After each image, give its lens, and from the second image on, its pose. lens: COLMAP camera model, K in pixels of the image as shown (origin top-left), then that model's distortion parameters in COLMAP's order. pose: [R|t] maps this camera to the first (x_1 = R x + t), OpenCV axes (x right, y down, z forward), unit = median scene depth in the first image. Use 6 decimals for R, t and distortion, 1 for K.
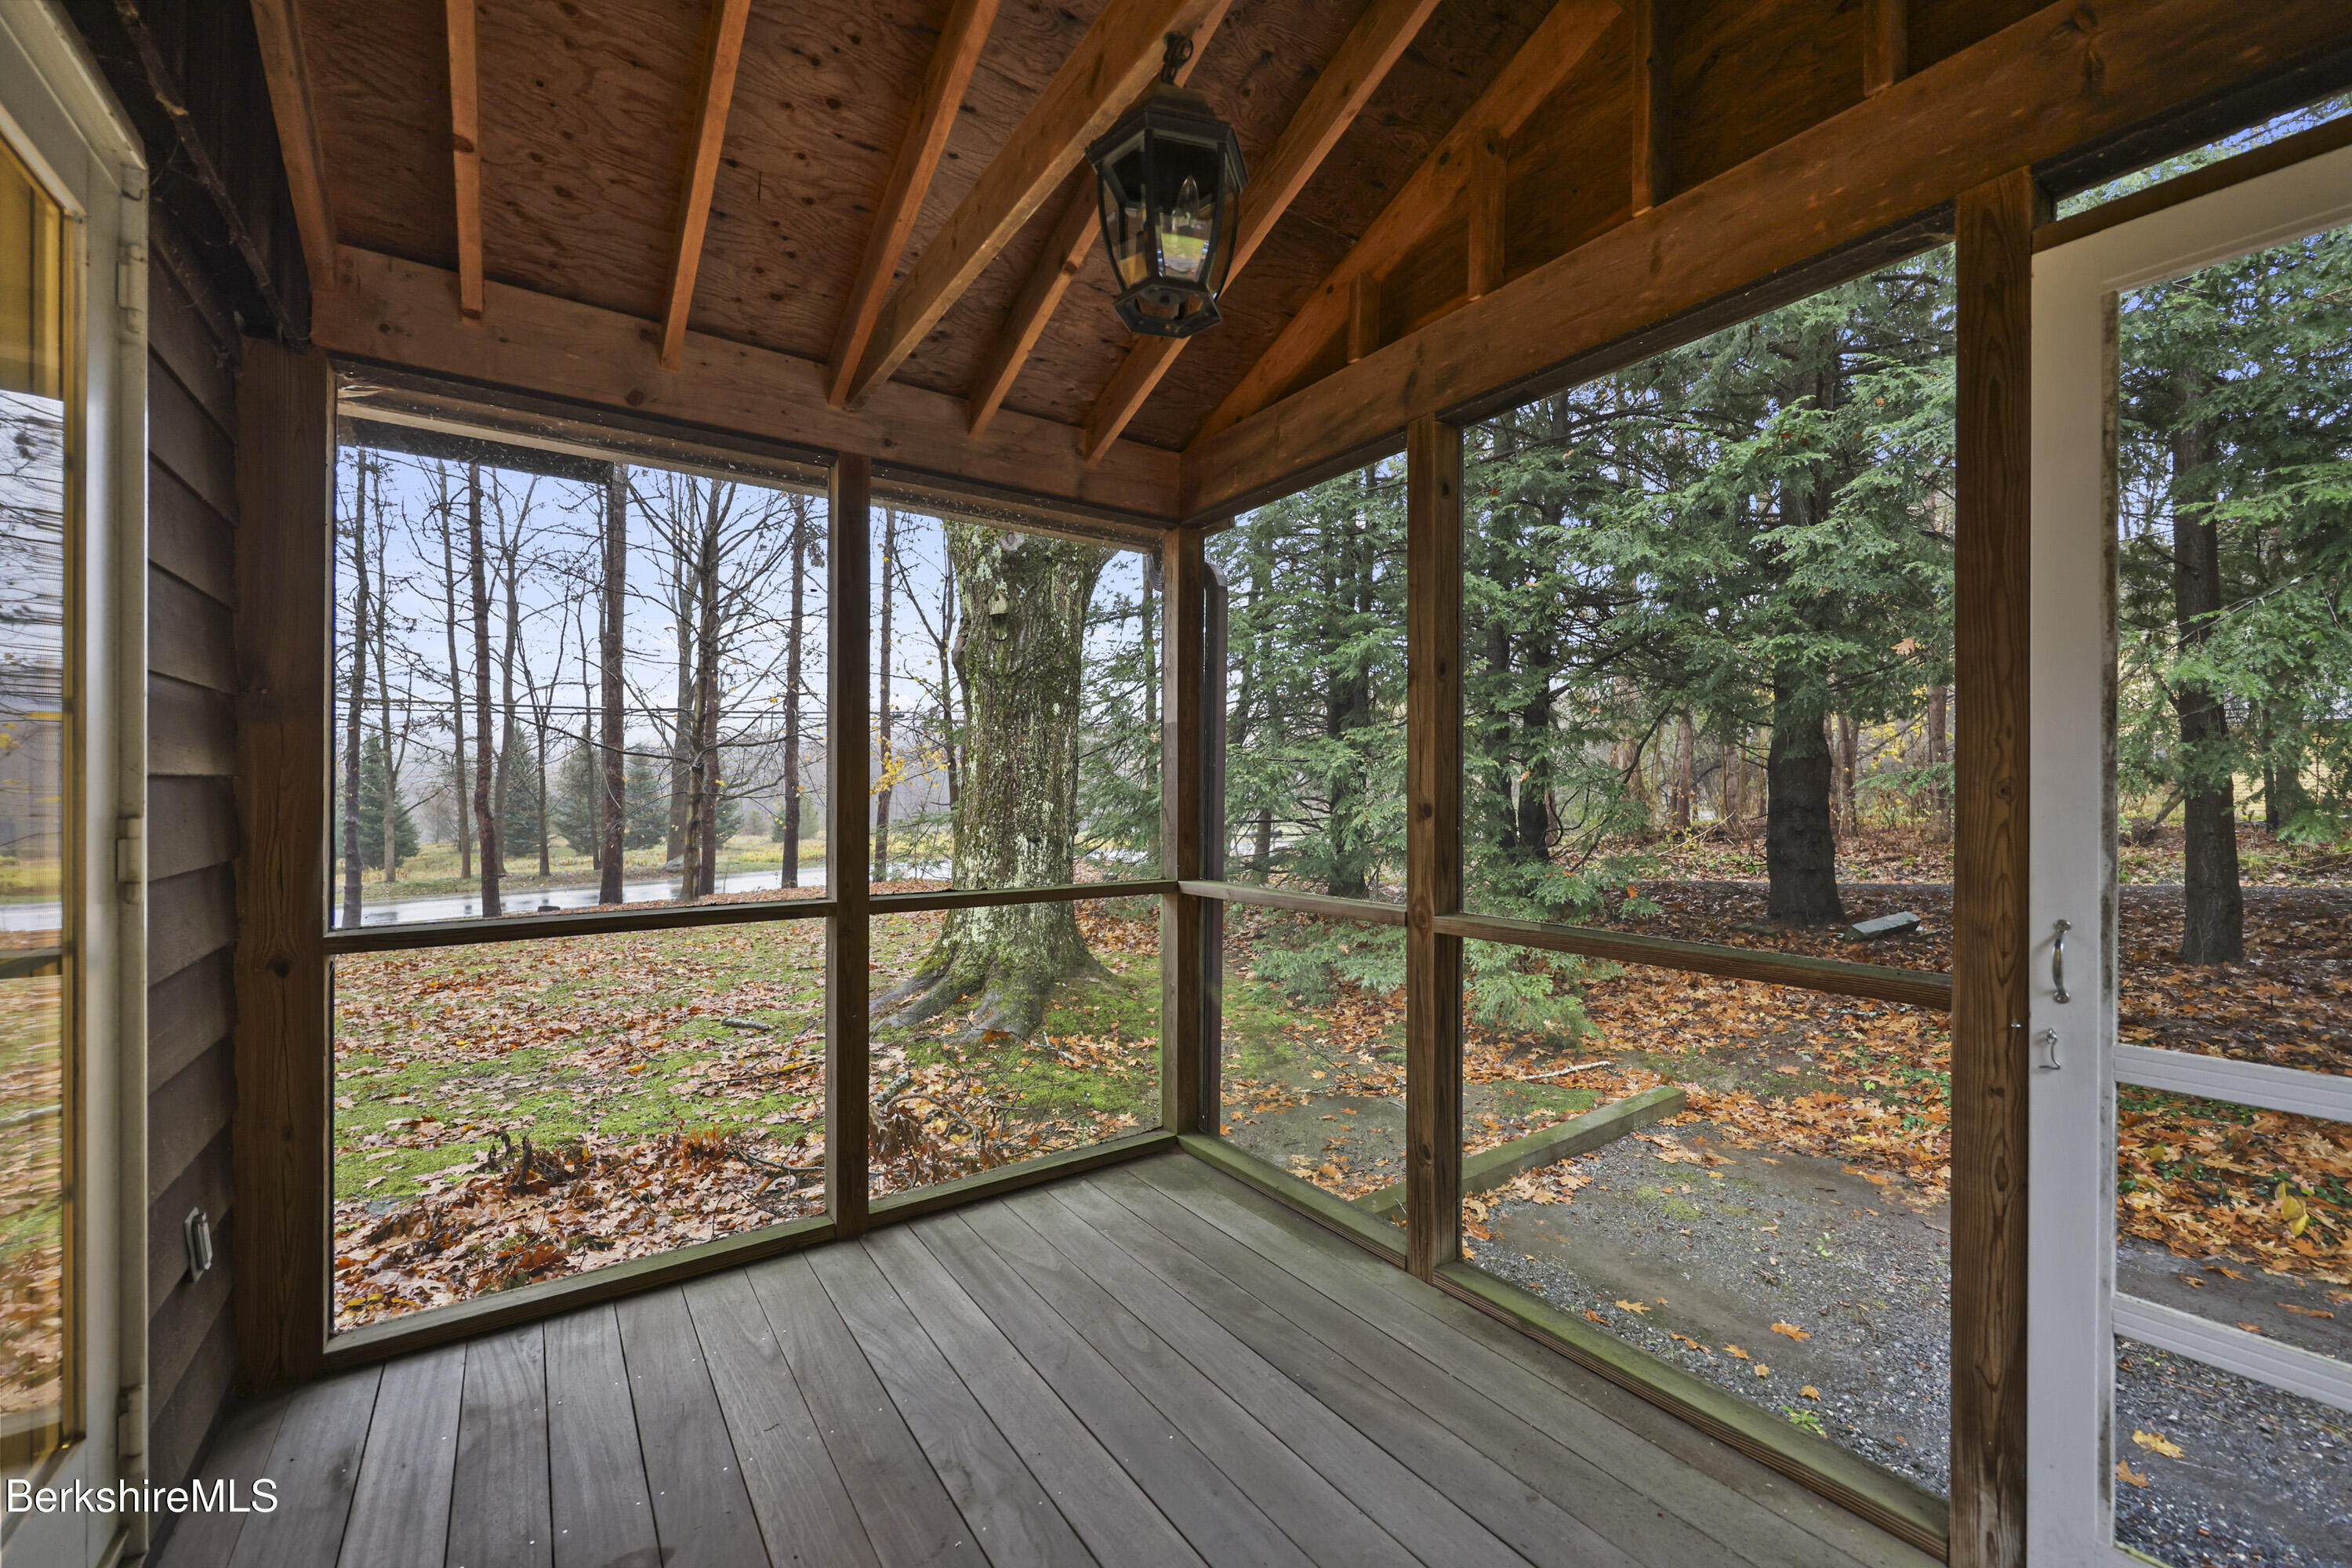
lens RADIAL K [[959.3, 0, 1181.8], [0, 959.3, 776.7], [0, 0, 1]] dist [0.001612, 0.000143]
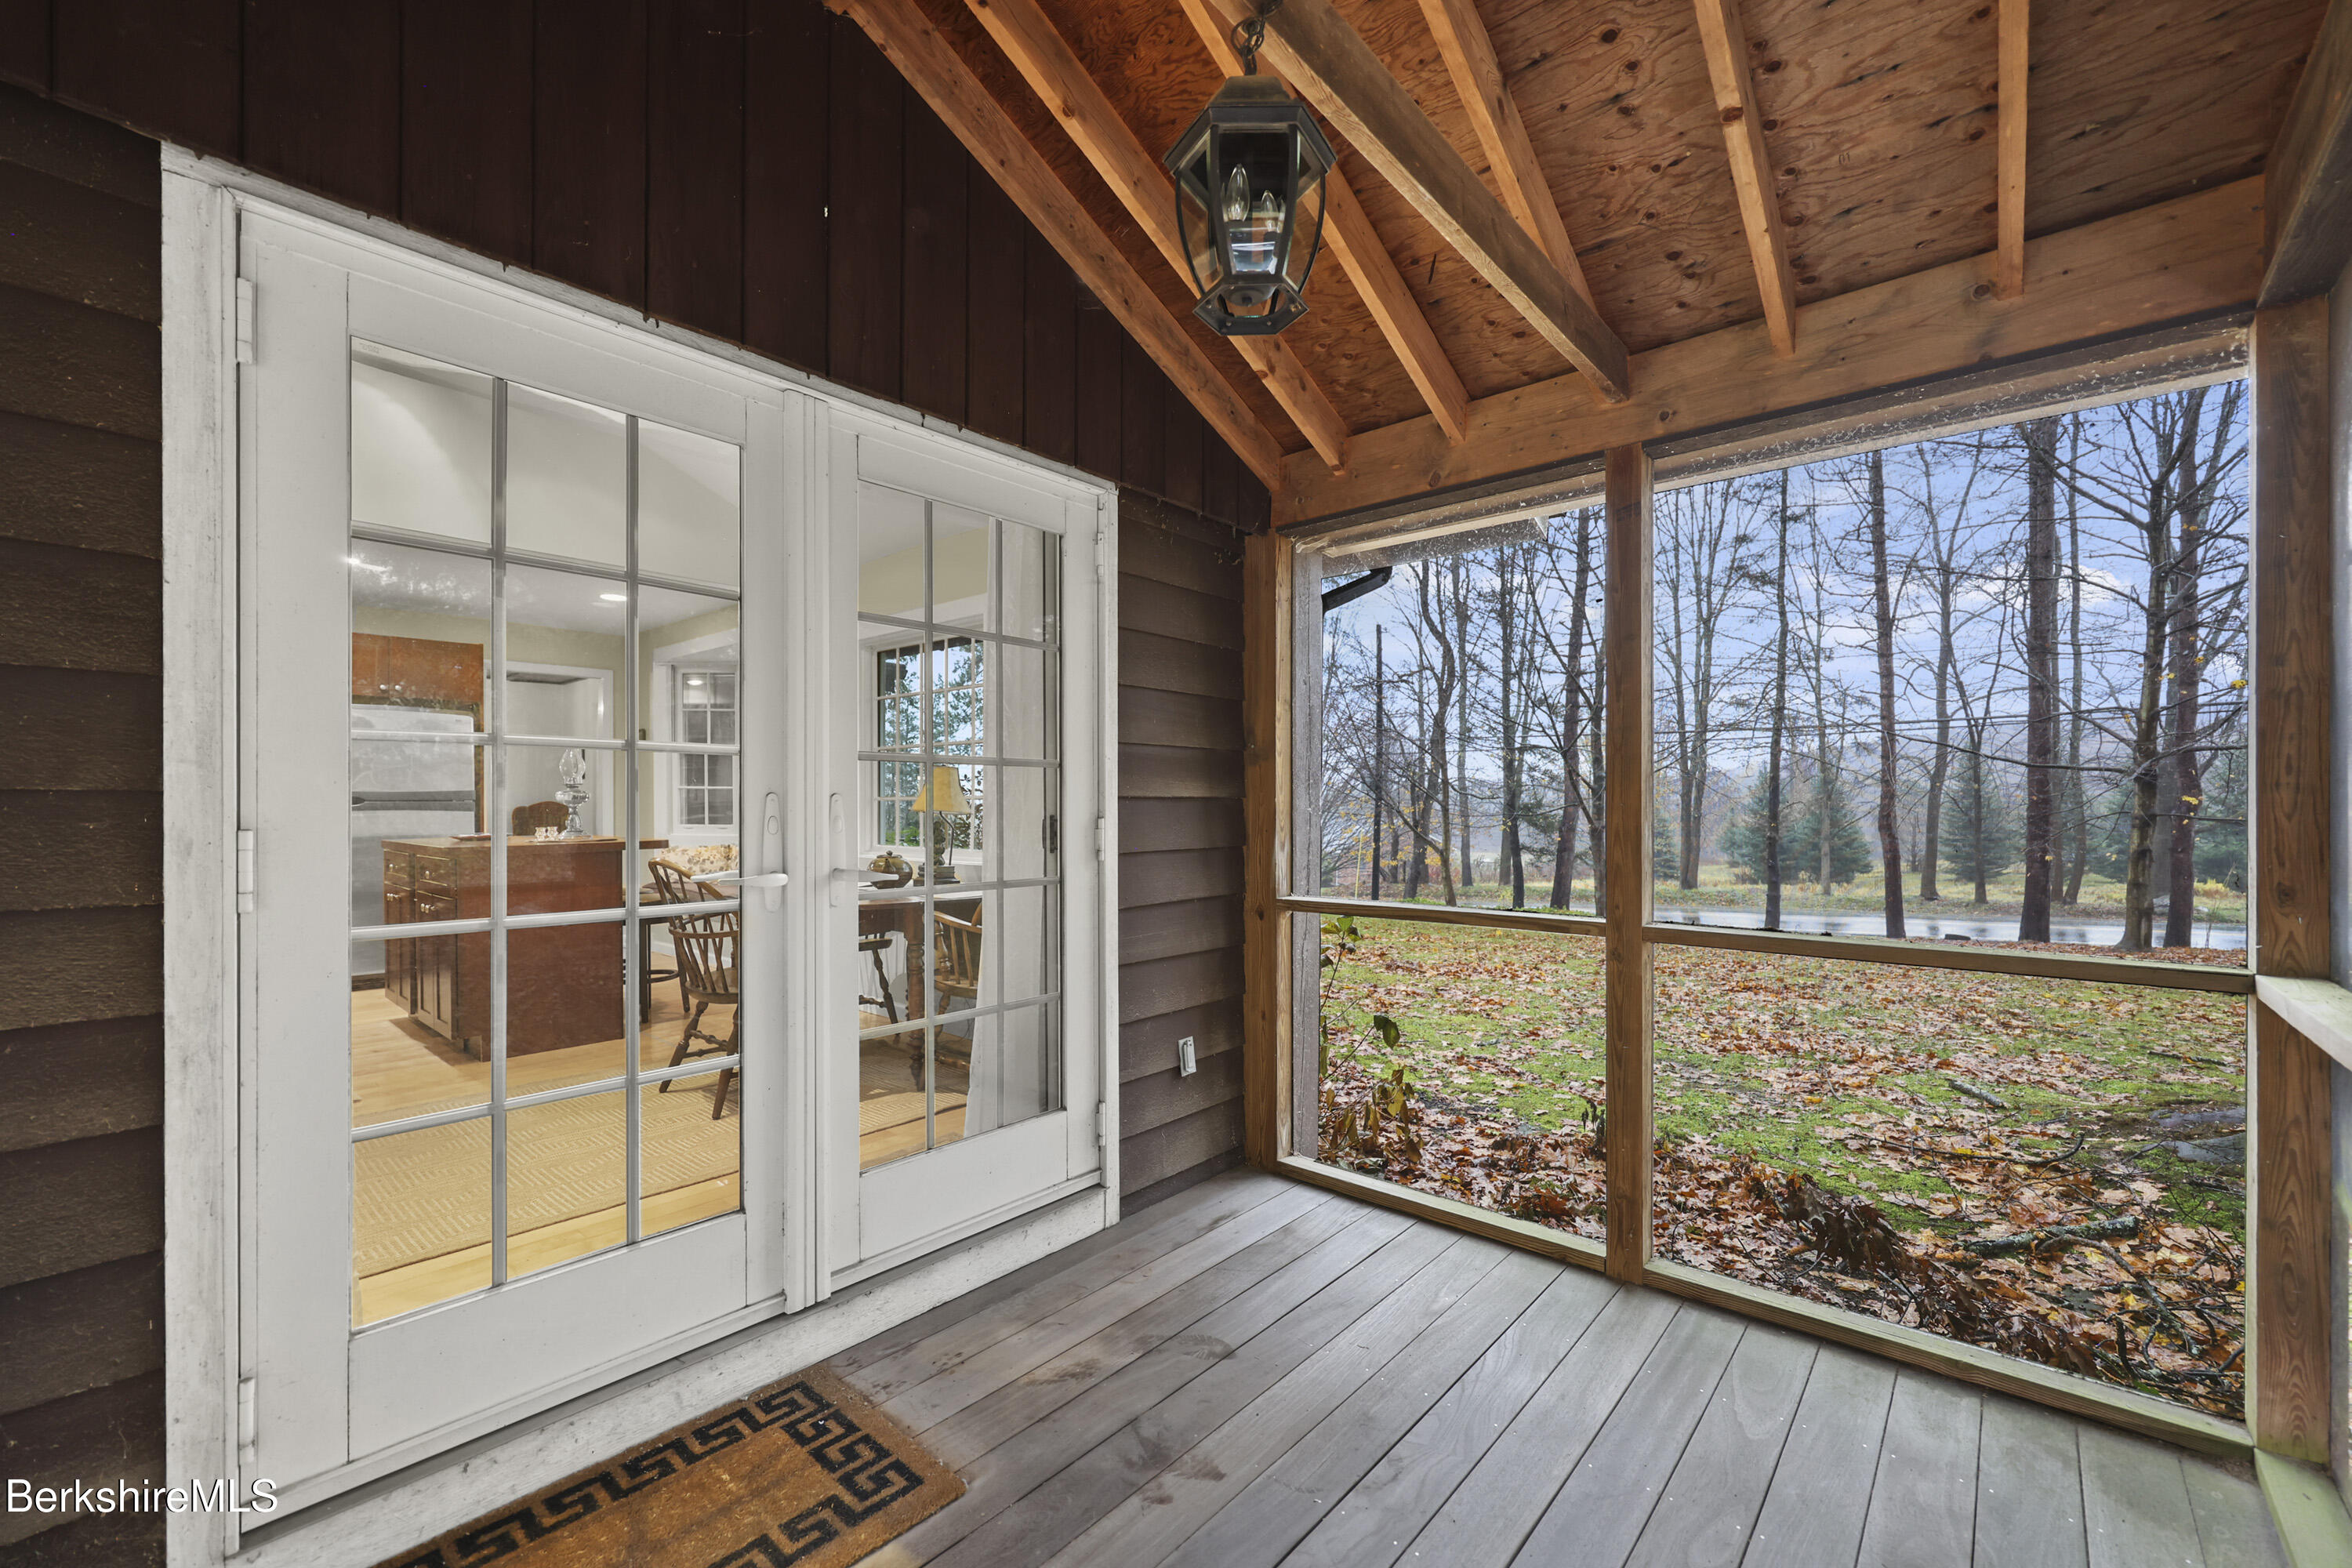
lens RADIAL K [[959.3, 0, 1177.5], [0, 959.3, 800.6], [0, 0, 1]] dist [0.001612, 0.000143]
pose [[0.244486, -0.005904, -0.969635, 0.230713], [0.009350, 0.999949, -0.003730, 0.004151], [0.969608, -0.008154, 0.244529, 0.174898]]
